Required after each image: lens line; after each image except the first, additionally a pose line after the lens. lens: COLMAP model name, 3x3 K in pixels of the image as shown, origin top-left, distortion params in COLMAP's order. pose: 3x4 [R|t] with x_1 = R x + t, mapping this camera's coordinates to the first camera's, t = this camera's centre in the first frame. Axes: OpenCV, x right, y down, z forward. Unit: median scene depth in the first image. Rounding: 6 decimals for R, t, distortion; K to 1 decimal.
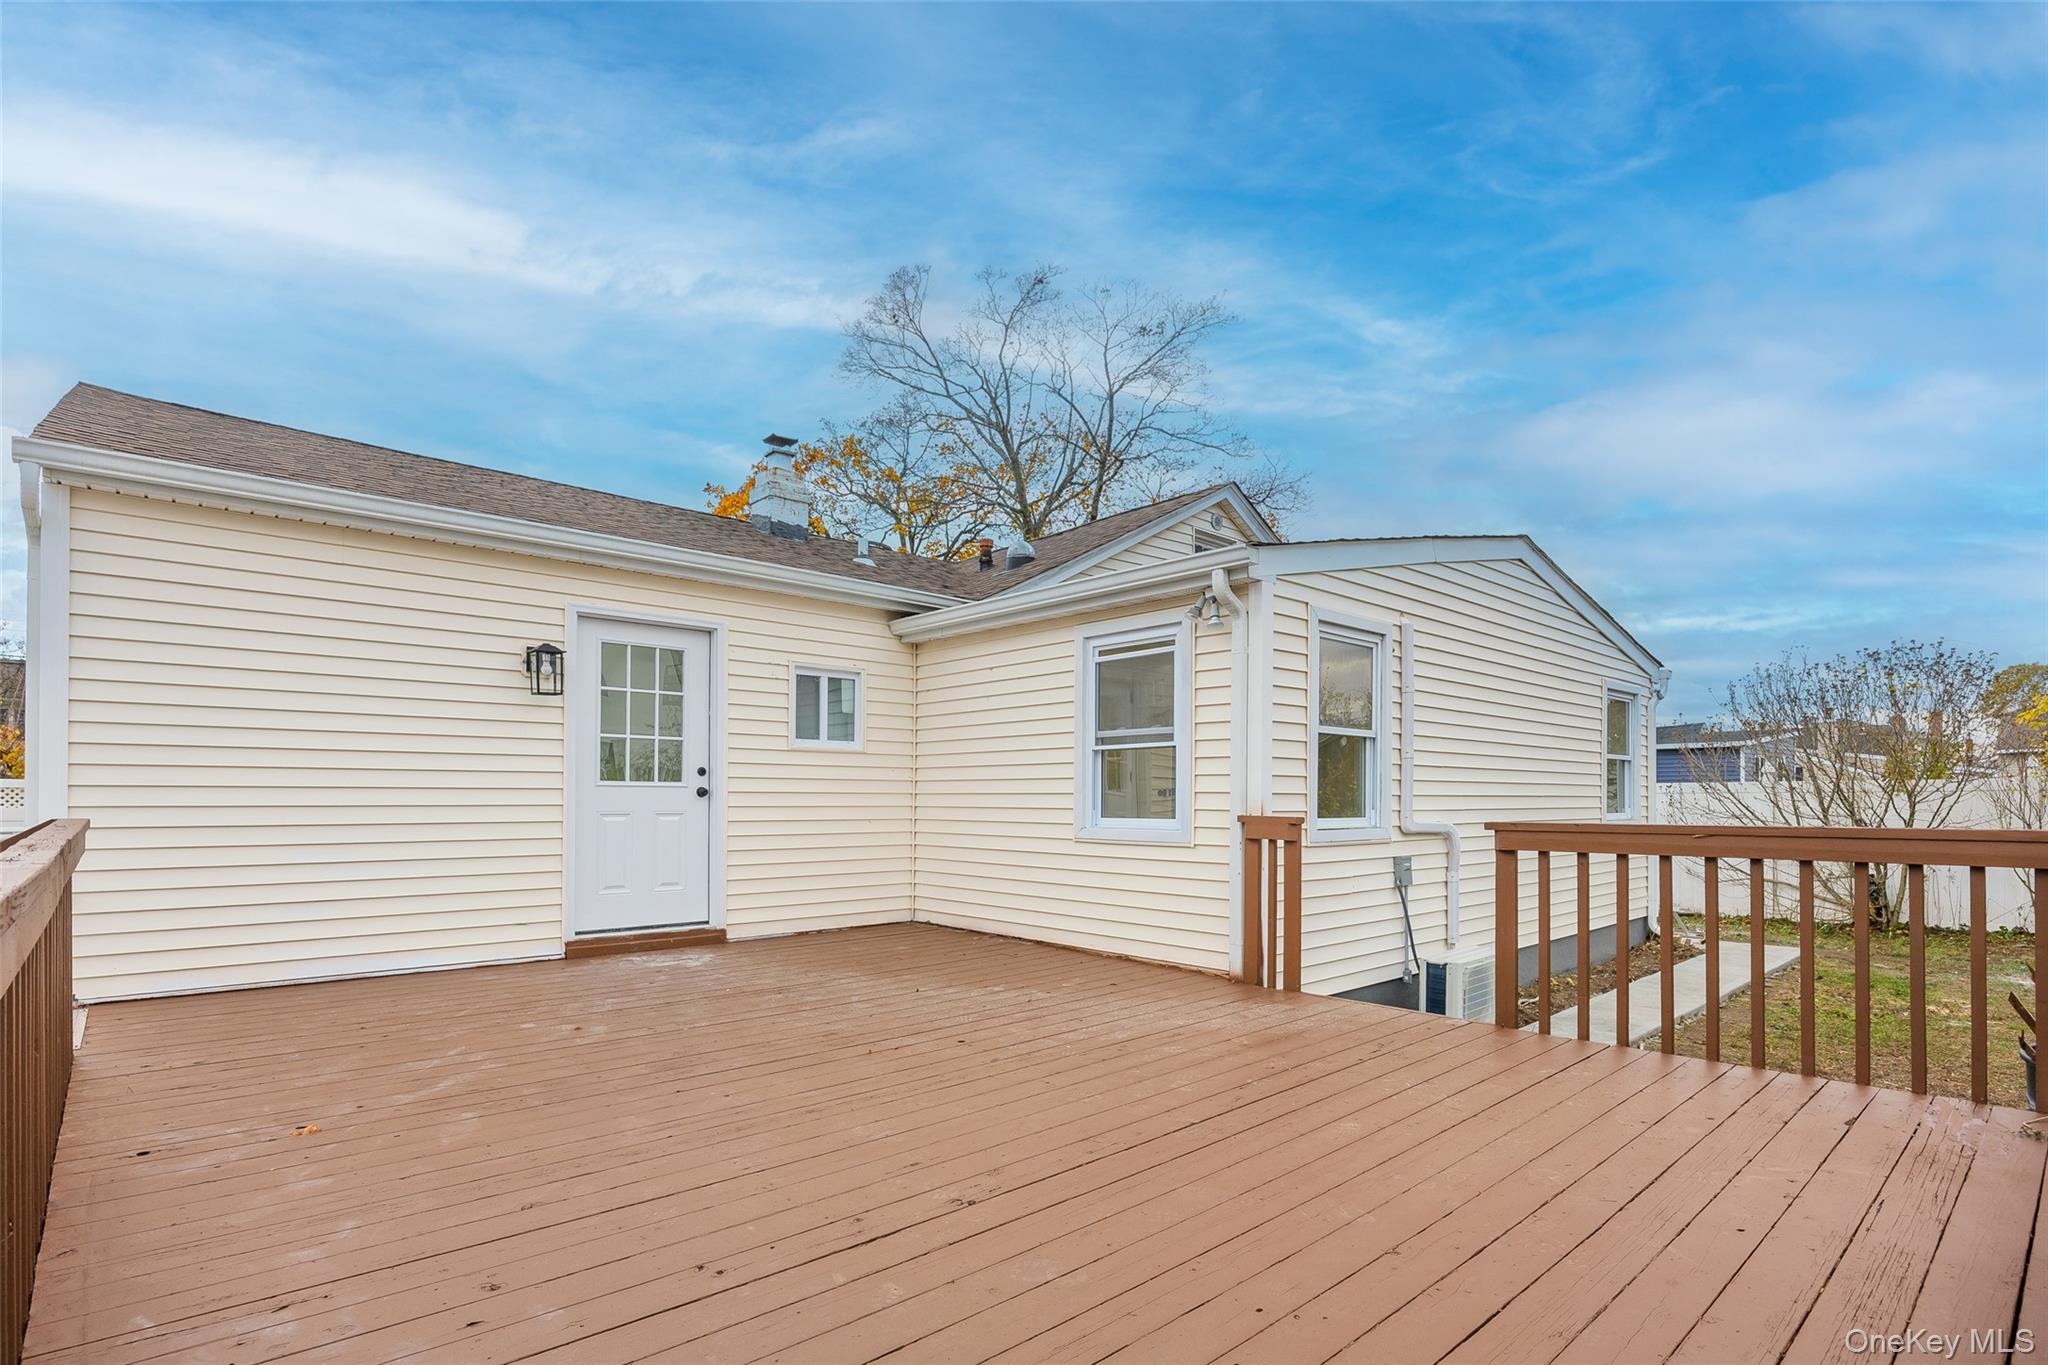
lens RADIAL K [[938.7, 0, 1046.8], [0, 938.7, 783.9], [0, 0, 1]] dist [-0.008274, 0.000687]
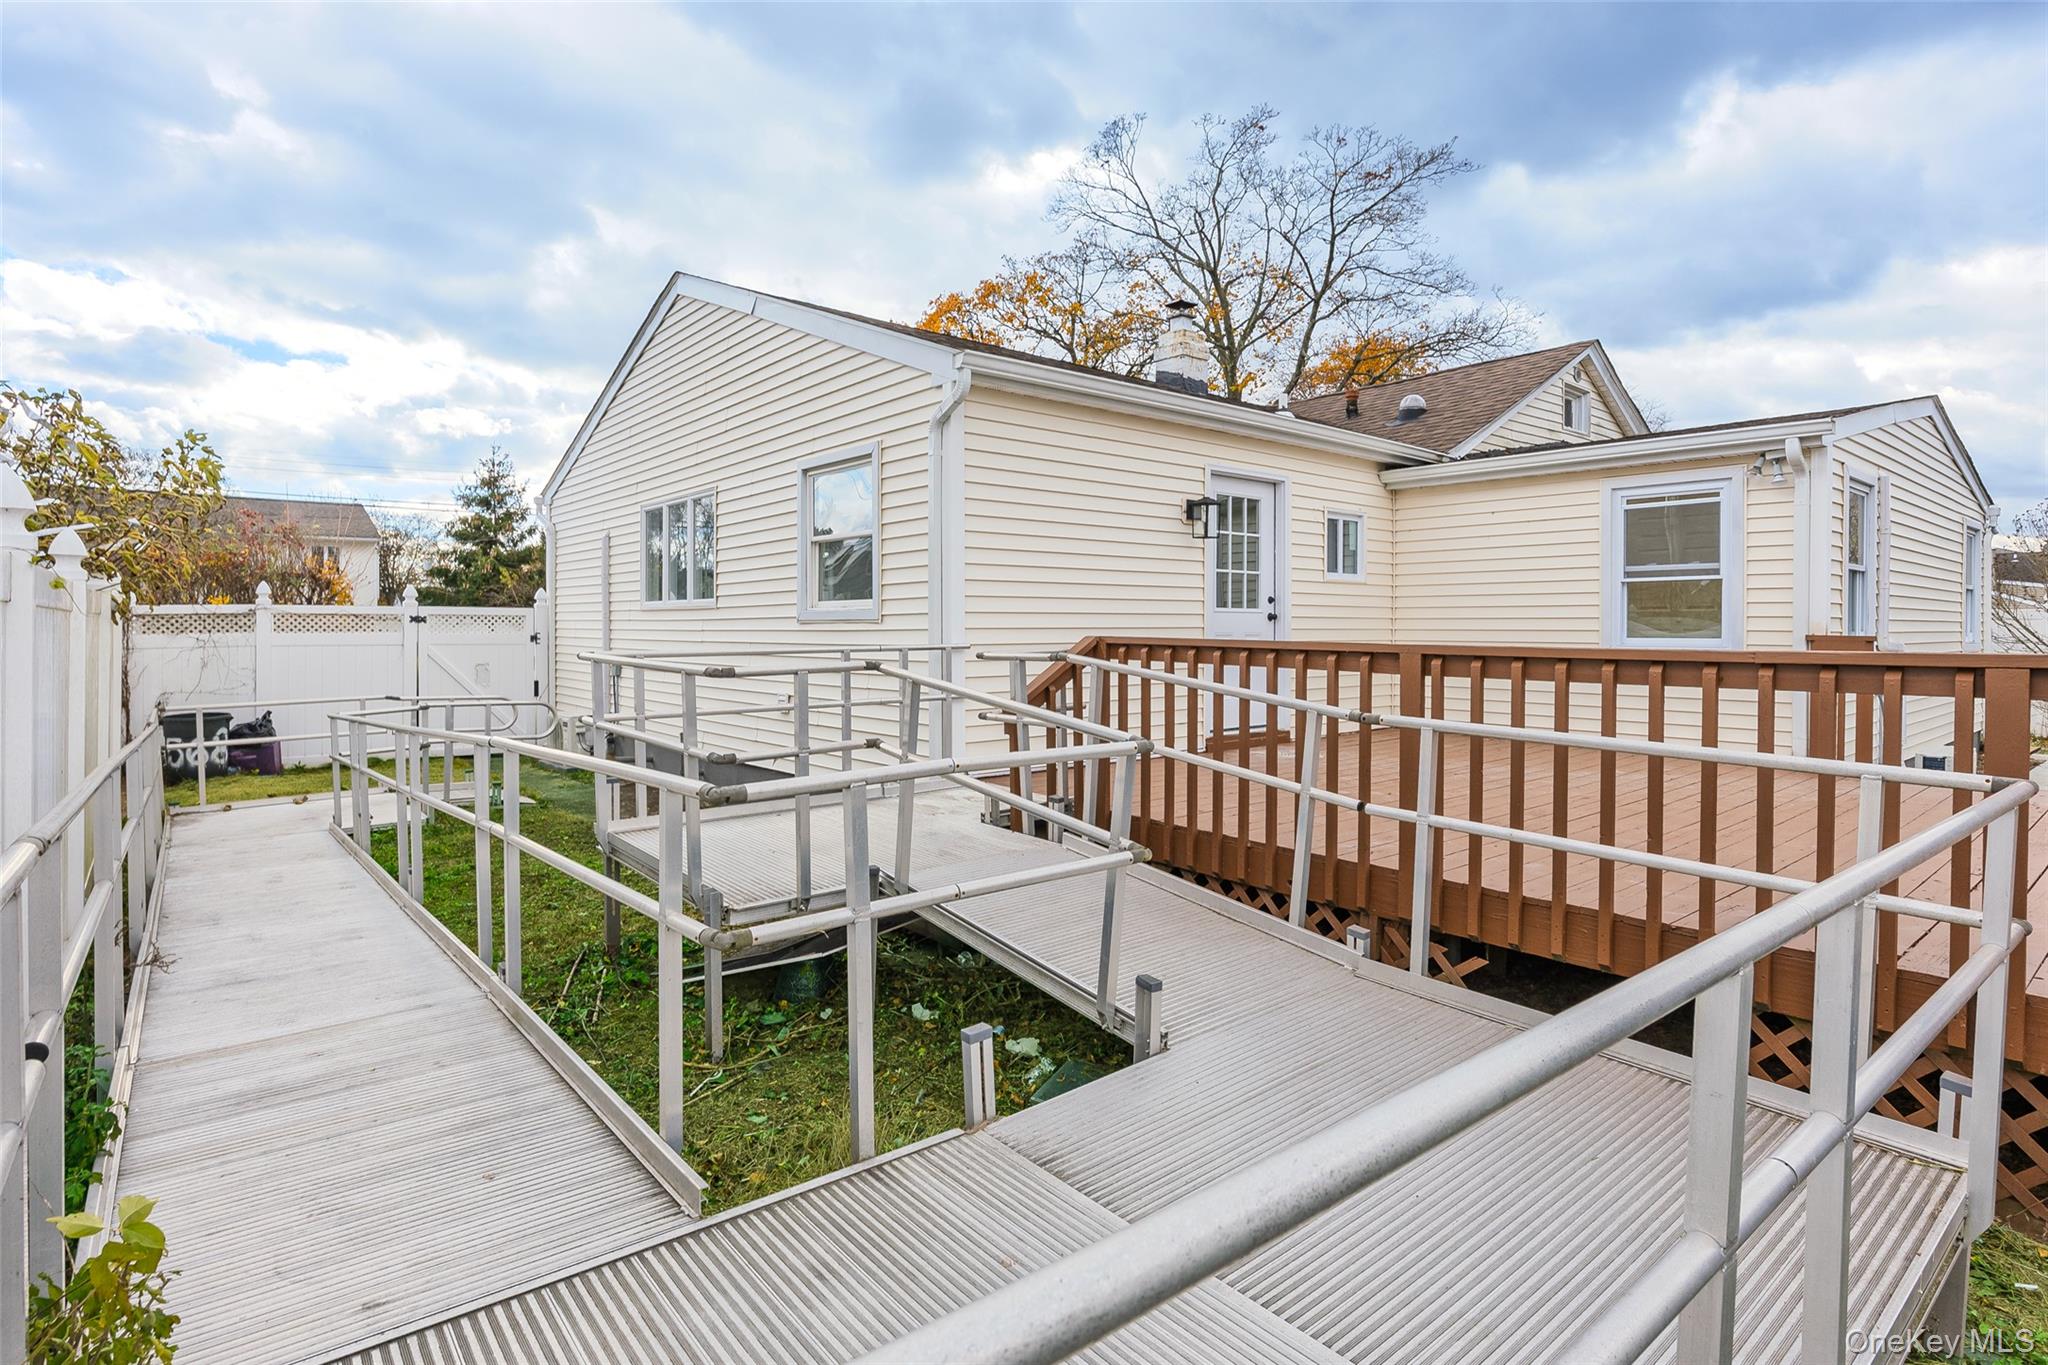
lens RADIAL K [[938.7, 0, 1042.8], [0, 938.7, 658.2], [0, 0, 1]] dist [-0.008274, 0.000687]
pose [[0.999605, -0.000496, -0.028106, -0.576740], [0.002032, 0.998504, 0.054637, -0.004178], [0.028037, -0.054672, 0.998111, -0.209715]]
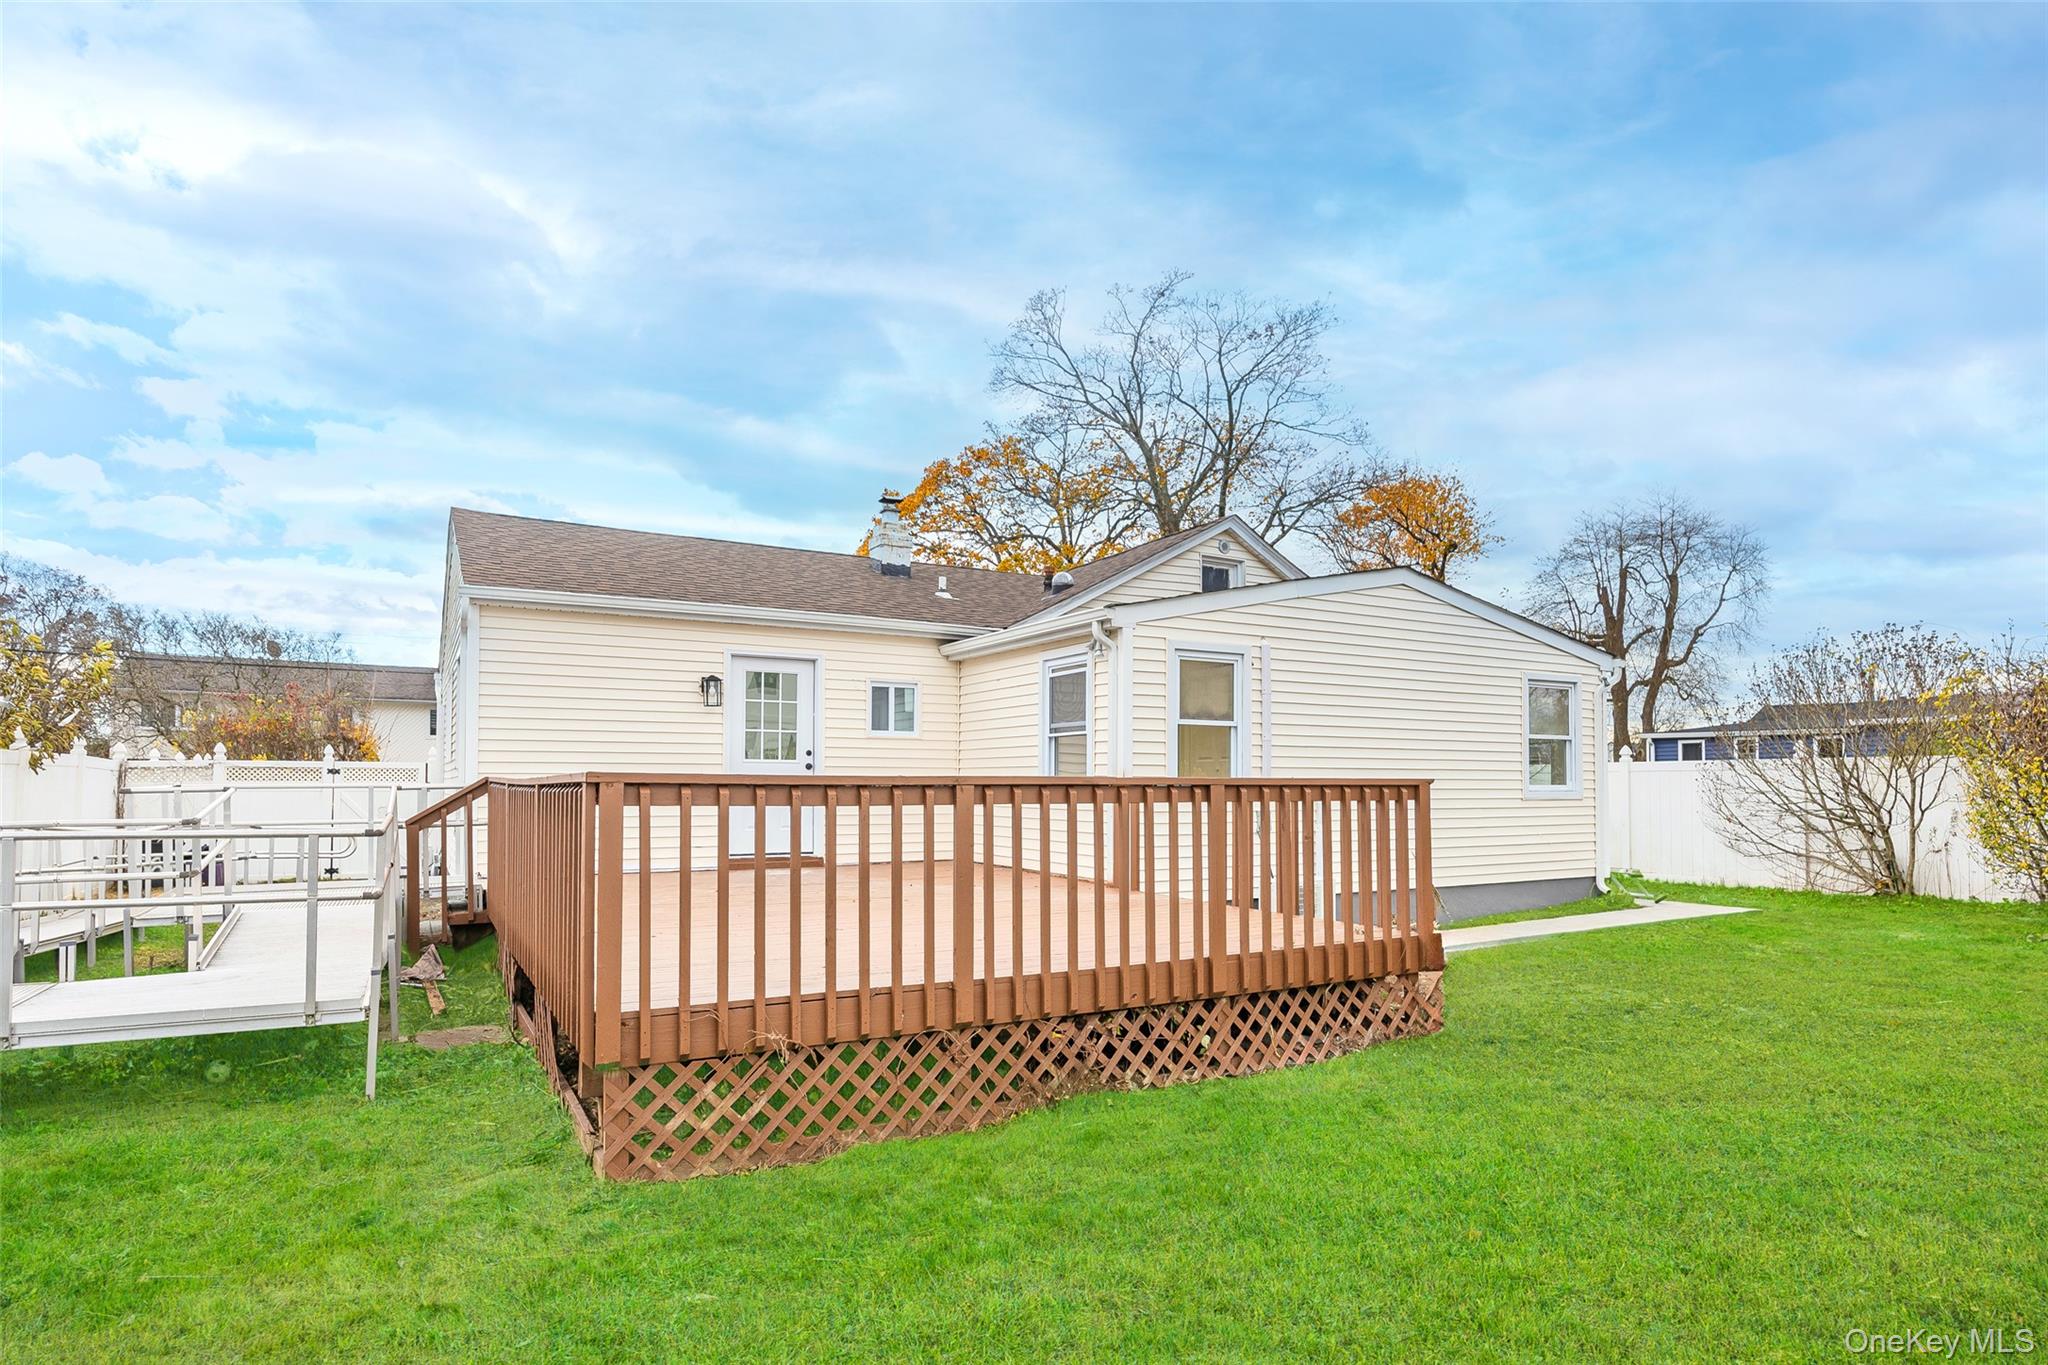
lens RADIAL K [[1064.8, 0, 1042.8], [0, 1064.8, 763.1], [0, 0, 1]] dist [0.001684, -0.000519]
pose [[0.971167, -0.003125, -0.238380, 0.379552], [0.002109, 0.999988, -0.004519, 0.011150], [0.238391, 0.003886, 0.971161, -0.541423]]
